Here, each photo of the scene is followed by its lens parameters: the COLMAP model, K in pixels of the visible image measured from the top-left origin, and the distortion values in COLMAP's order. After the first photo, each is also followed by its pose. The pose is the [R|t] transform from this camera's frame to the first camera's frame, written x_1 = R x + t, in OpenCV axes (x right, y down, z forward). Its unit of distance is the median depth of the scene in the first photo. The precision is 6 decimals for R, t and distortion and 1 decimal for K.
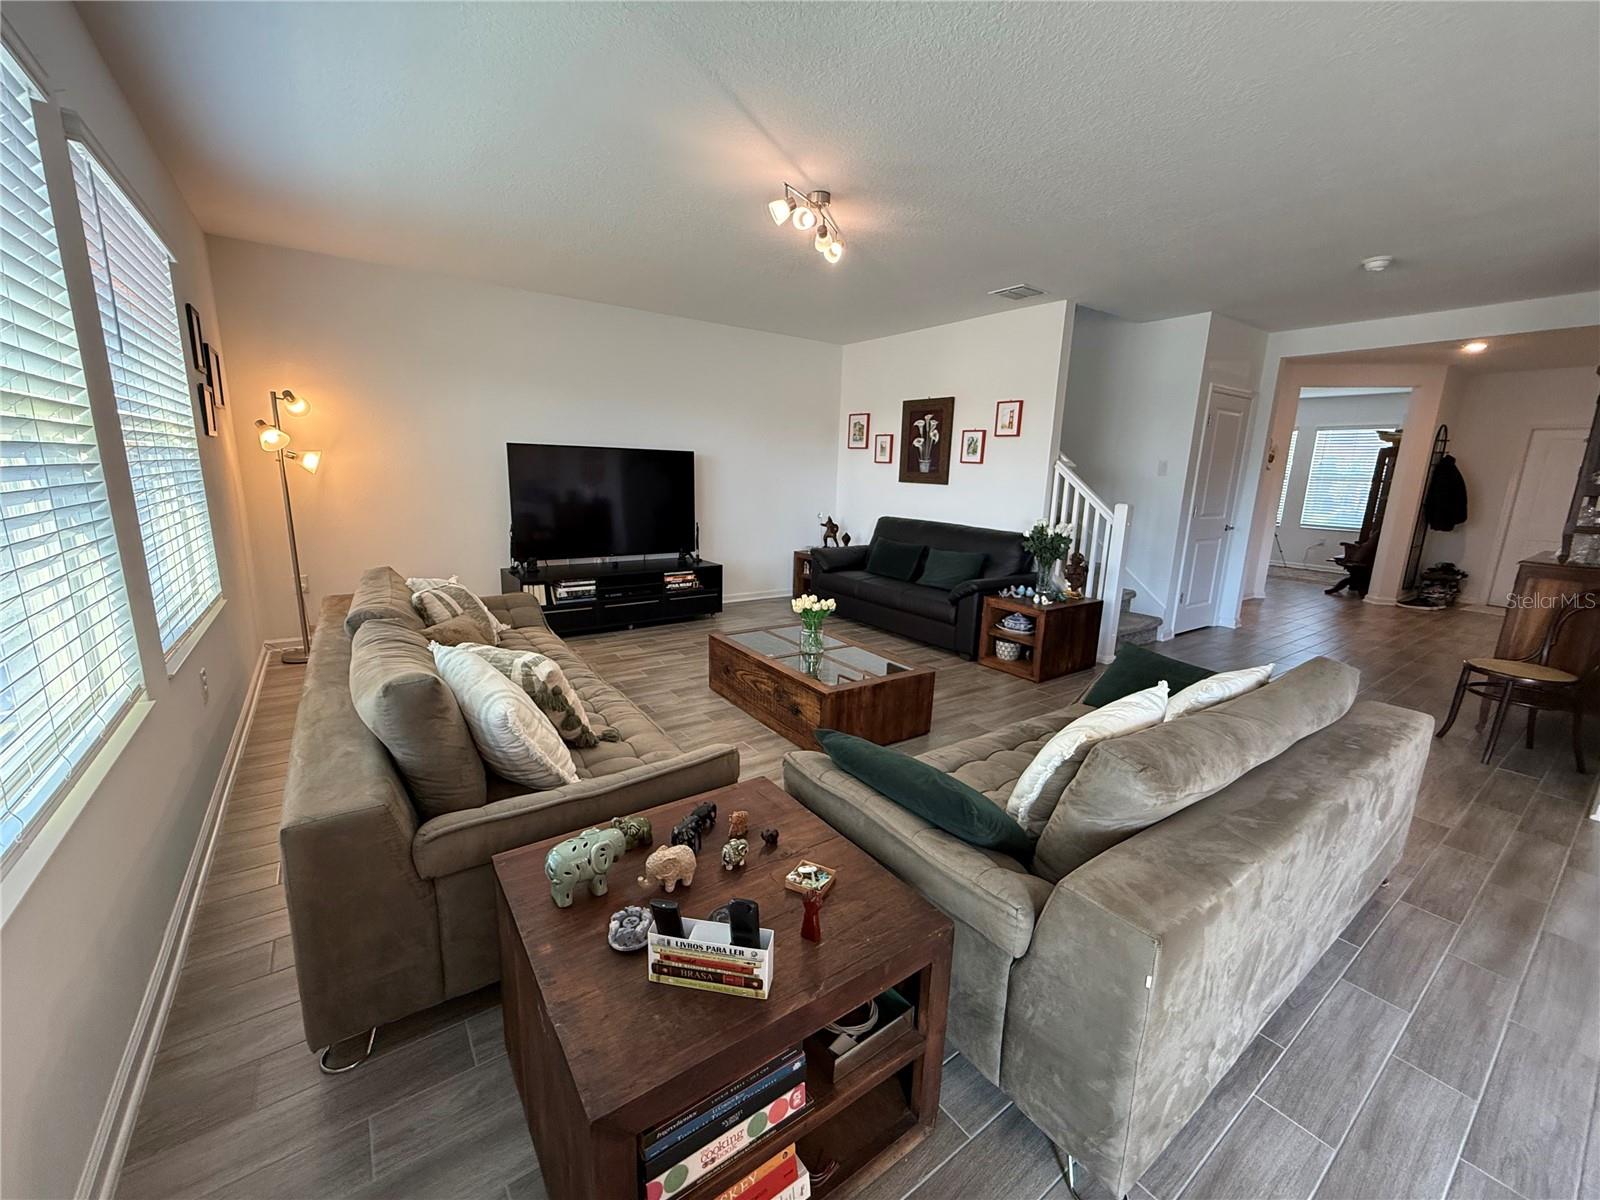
lens RADIAL K [[632.2, 0, 800.0], [0, 632.2, 600.0], [0, 0, 1]] dist [-0.003590, 0.000357]
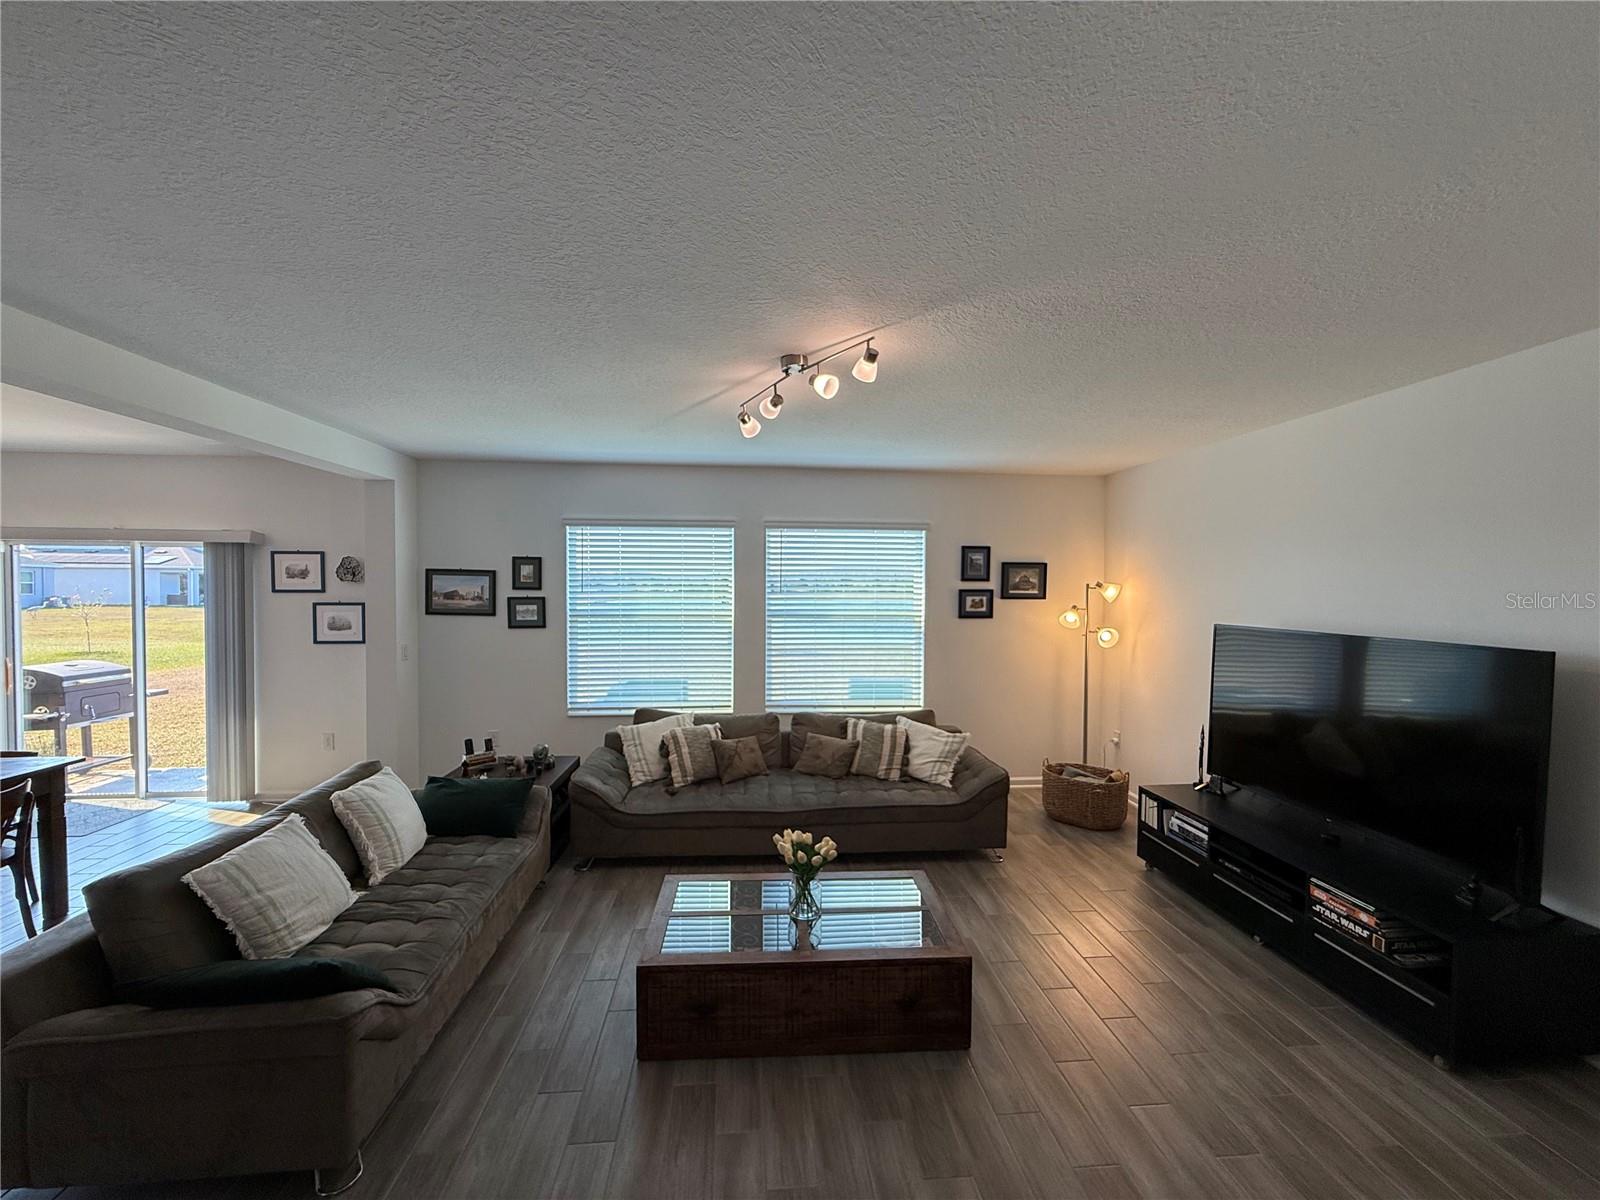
lens RADIAL K [[632.2, 0, 800.0], [0, 632.2, 600.0], [0, 0, 1]] dist [-0.003590, 0.000357]
pose [[-0.510040, -0.017701, -0.859969, 0.450929], [-0.200559, 0.974678, 0.098887, -0.234801], [0.836442, 0.222910, -0.500675, 0.886175]]
